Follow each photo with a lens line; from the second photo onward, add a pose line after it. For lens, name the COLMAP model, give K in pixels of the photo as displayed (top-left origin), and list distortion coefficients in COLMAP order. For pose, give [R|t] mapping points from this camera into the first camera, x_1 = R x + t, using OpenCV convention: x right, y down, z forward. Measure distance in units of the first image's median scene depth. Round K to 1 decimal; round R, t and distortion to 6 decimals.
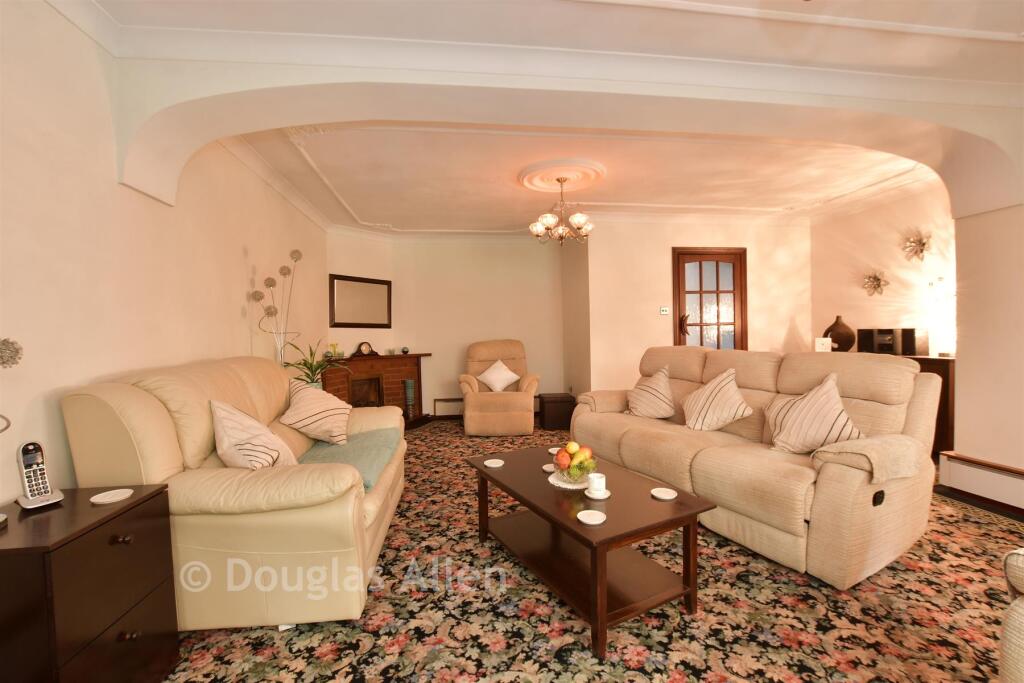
lens RADIAL K [[451.8, 0, 512.0], [0, 451.8, 341.5], [0, 0, 1]] dist [-0.037877, 0.008701]
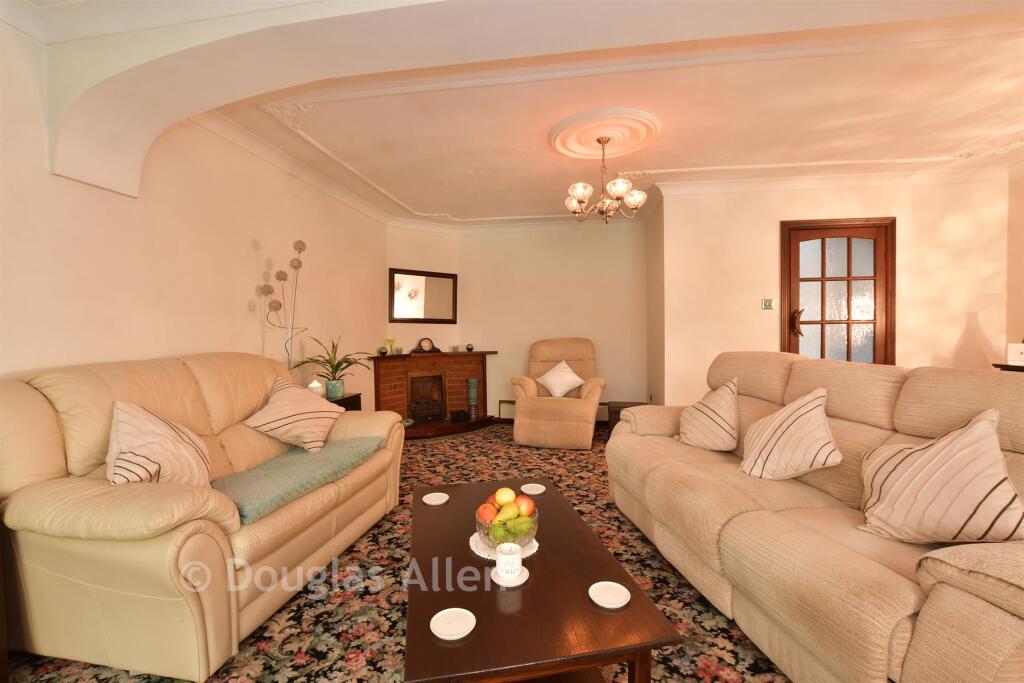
lens RADIAL K [[451.8, 0, 512.0], [0, 451.8, 341.5], [0, 0, 1]] dist [-0.037877, 0.008701]
pose [[0.957169, 0.018603, -0.288931, 0.143714], [-0.016126, 0.999810, 0.010950, -0.005559], [0.289080, -0.005822, 0.957287, 0.139916]]
